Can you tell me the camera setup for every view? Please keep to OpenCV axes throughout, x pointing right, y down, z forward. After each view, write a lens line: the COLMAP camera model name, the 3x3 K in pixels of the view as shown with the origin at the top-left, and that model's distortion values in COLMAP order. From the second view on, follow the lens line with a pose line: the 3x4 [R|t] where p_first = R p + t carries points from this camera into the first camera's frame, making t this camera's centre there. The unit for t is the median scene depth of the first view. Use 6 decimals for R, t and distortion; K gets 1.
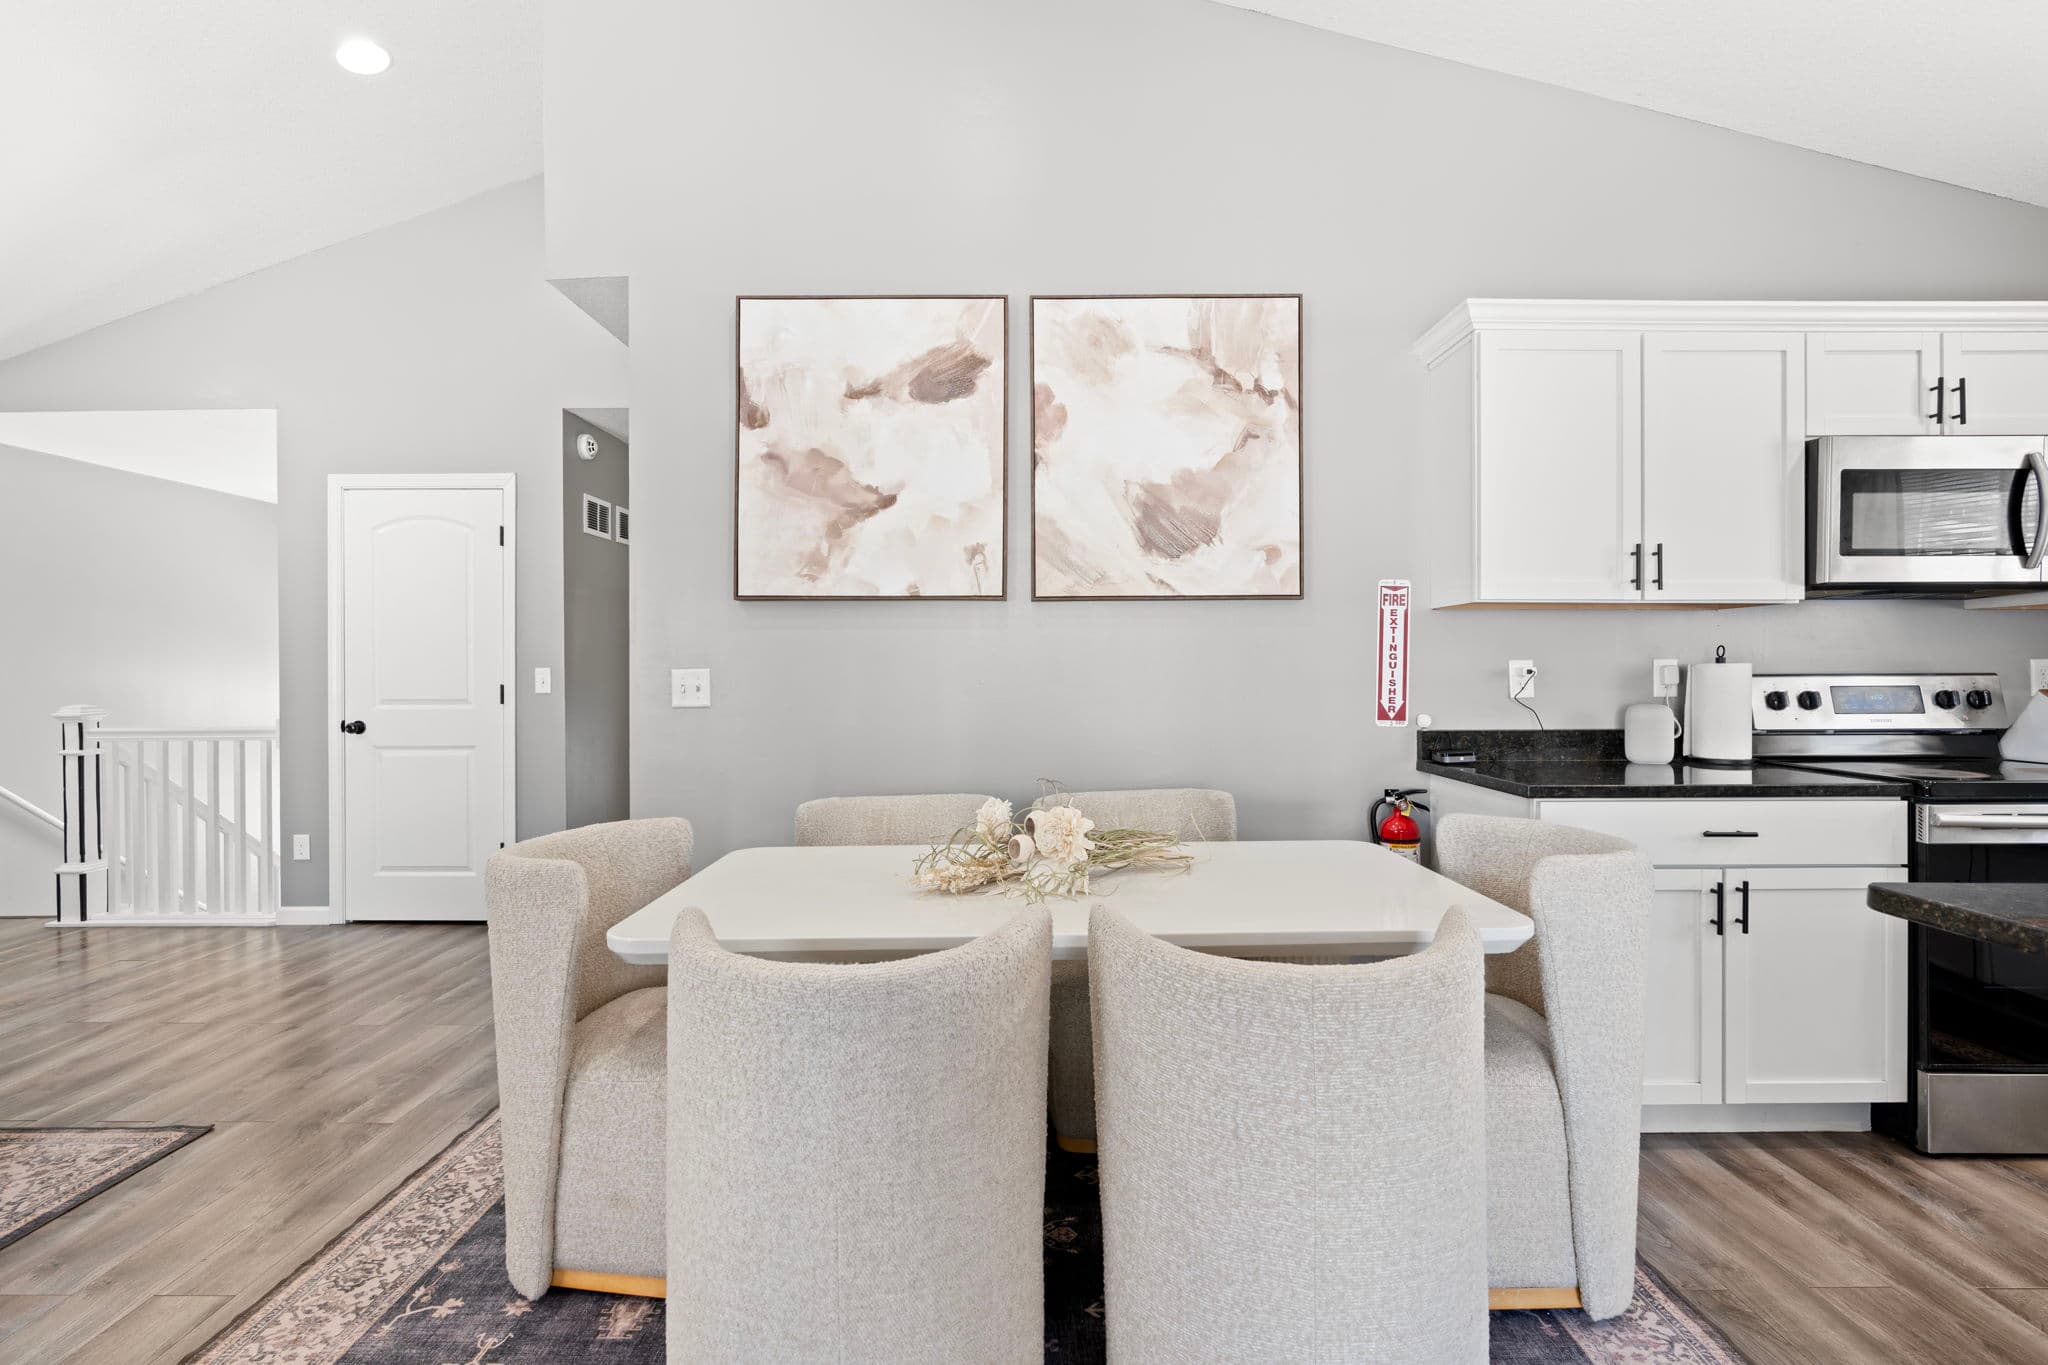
lens RADIAL K [[943.3, 0, 1023.2], [0, 943.3, 673.5], [0, 0, 1]] dist [-0.002078, 0.000198]
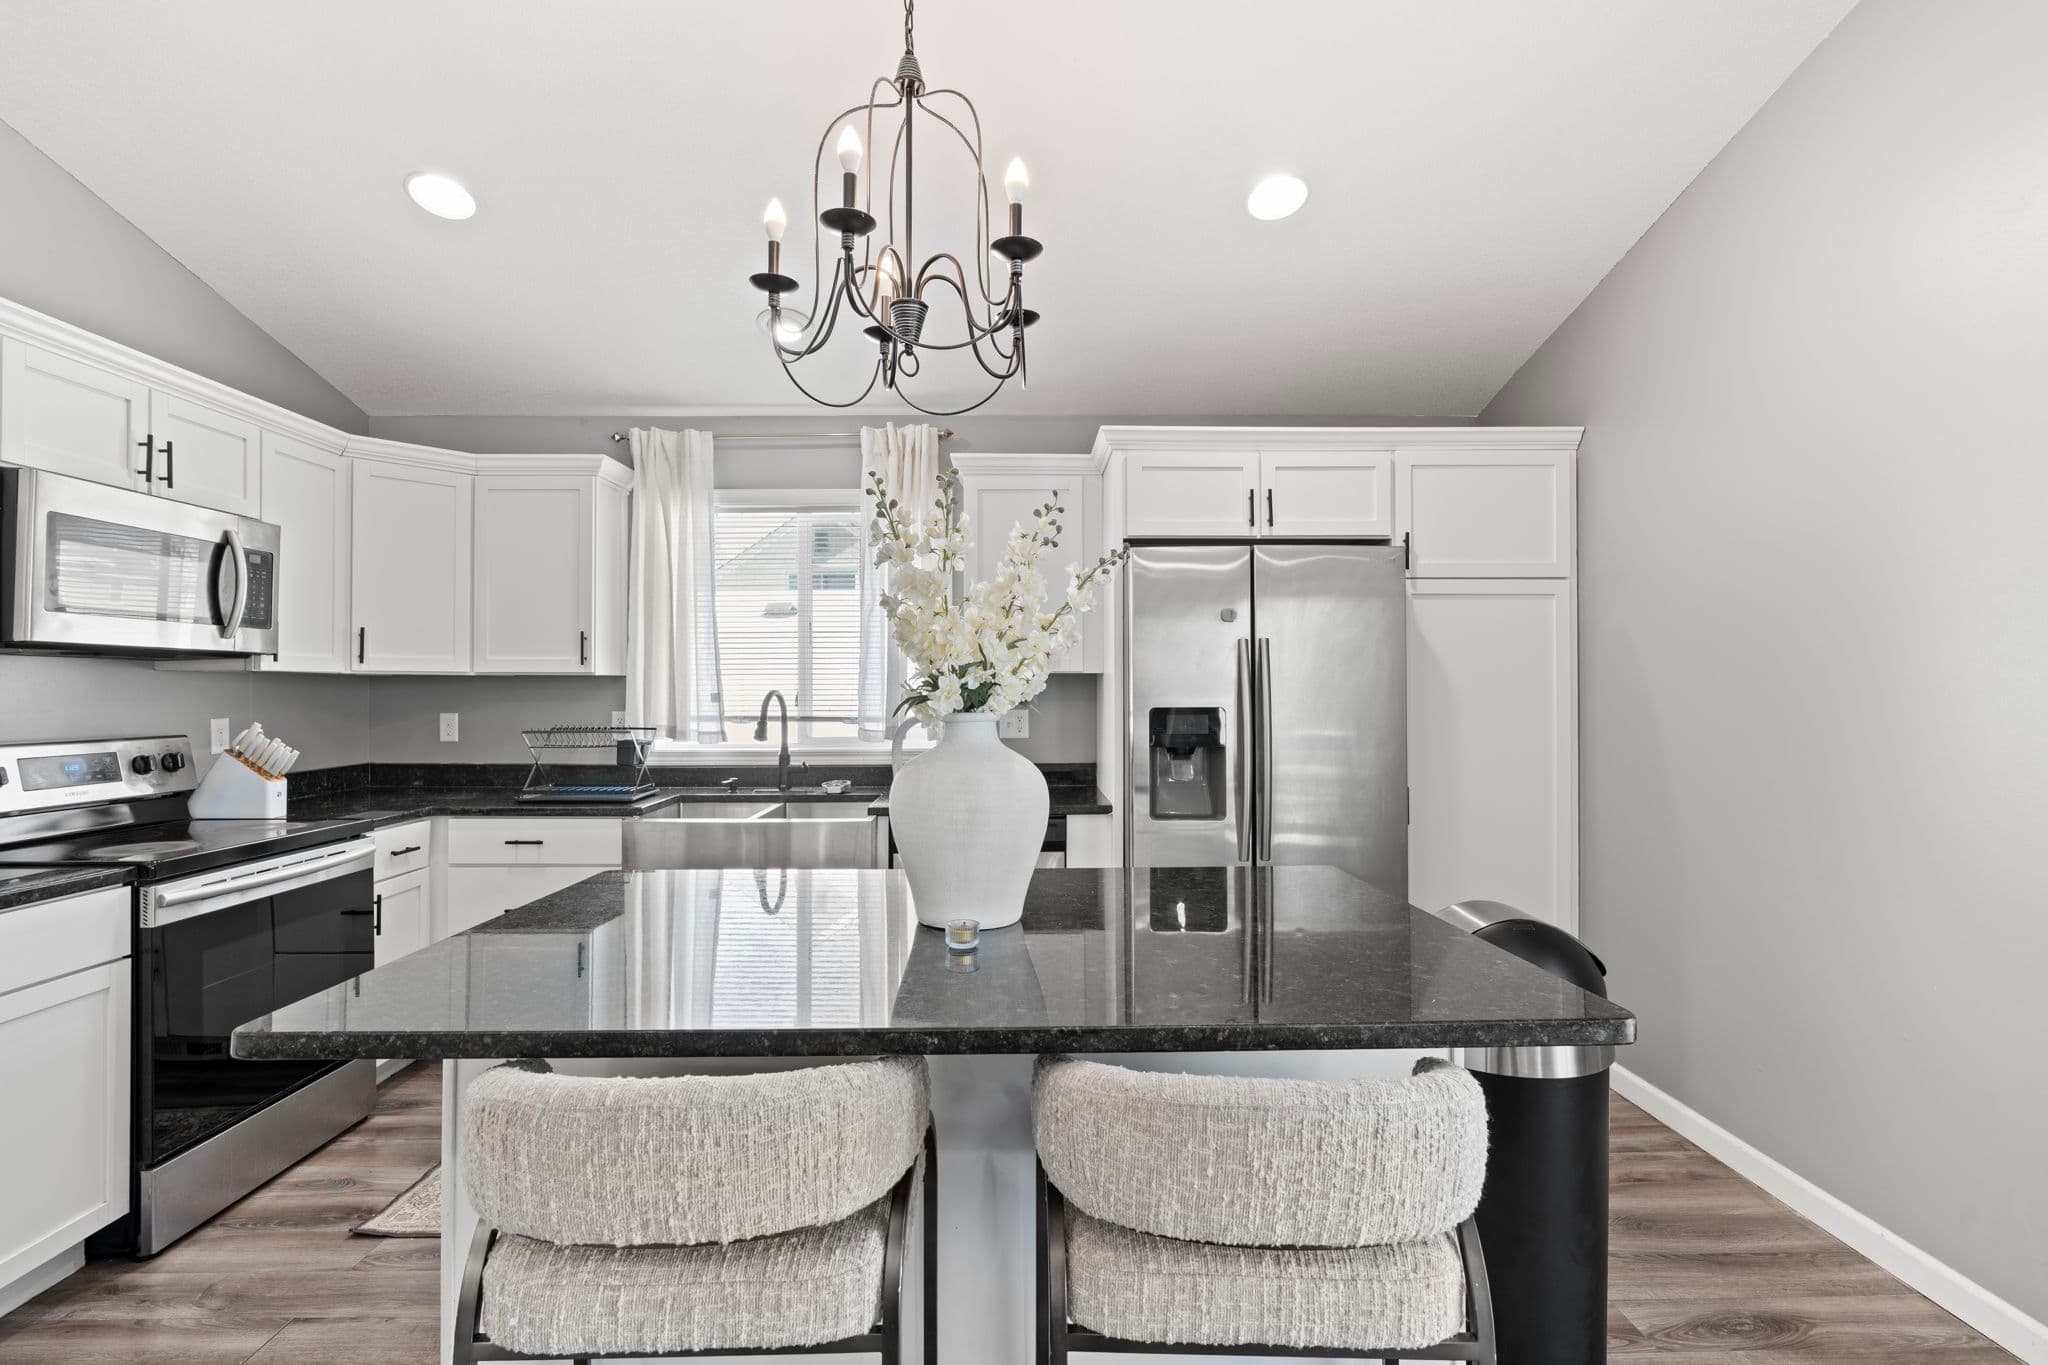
lens RADIAL K [[957.0, 0, 1017.8], [0, 957.0, 688.4], [0, 0, 1]] dist [0.000001, 0.000615]
pose [[-0.009312, 0.007147, 0.999931, -0.010562], [0.003623, 0.999968, -0.007113, -0.039313], [-0.999950, 0.003557, -0.009338, 0.107708]]
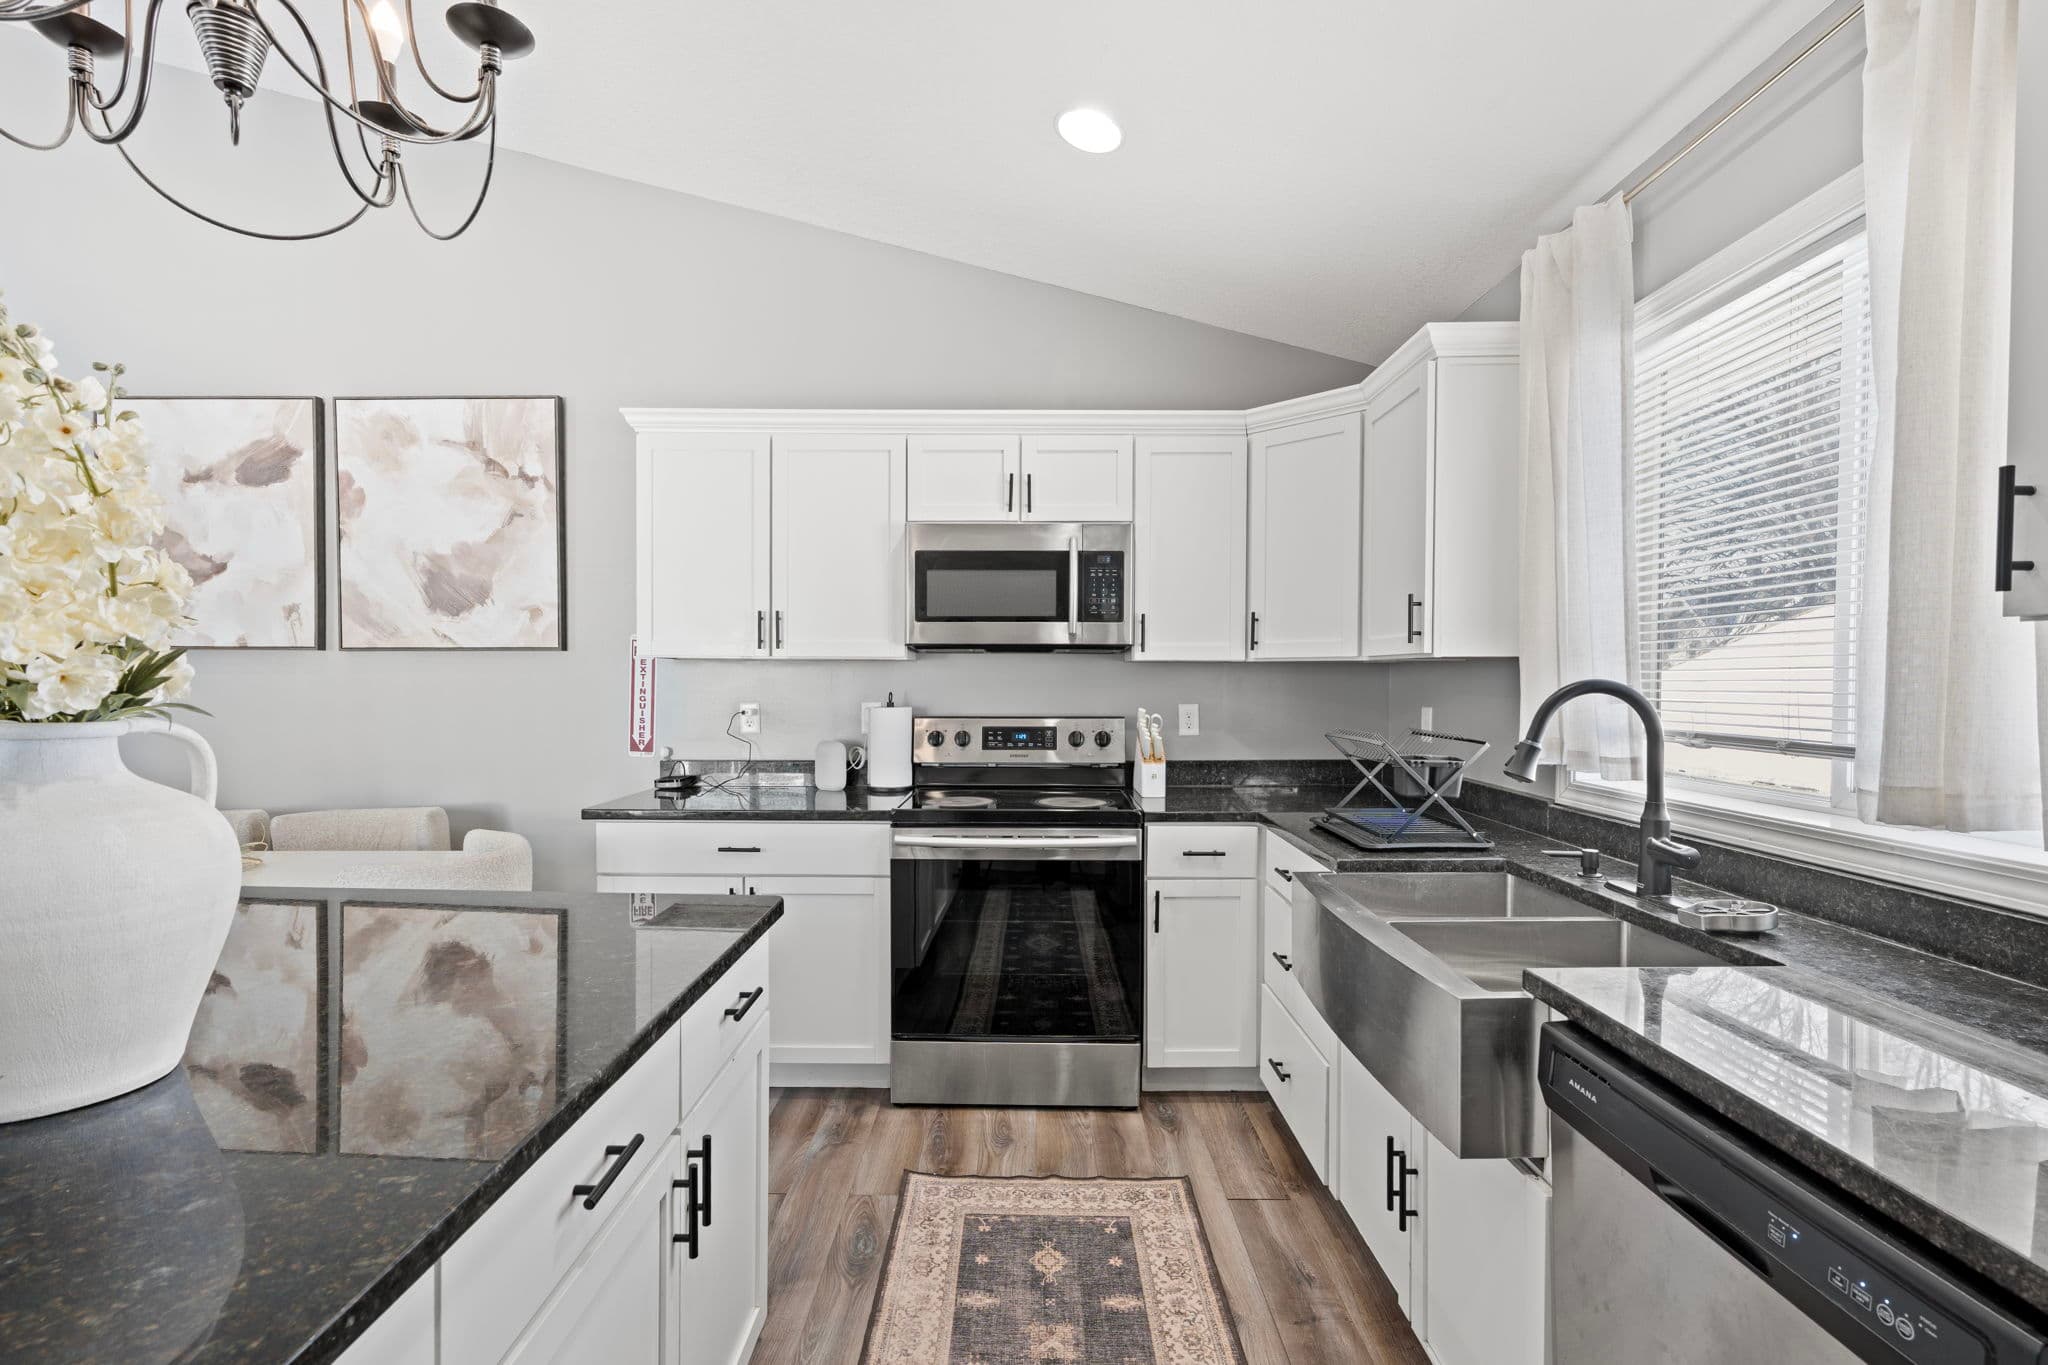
lens RADIAL K [[939.0, 0, 1016.3], [0, 939.0, 702.1], [0, 0, 1]] dist [0.000687, 0.000681]
pose [[0.999783, 0.006550, -0.019790, 0.904927], [-0.006087, 0.999709, 0.023347, -0.044963], [0.019937, -0.023222, 0.999532, -0.189157]]
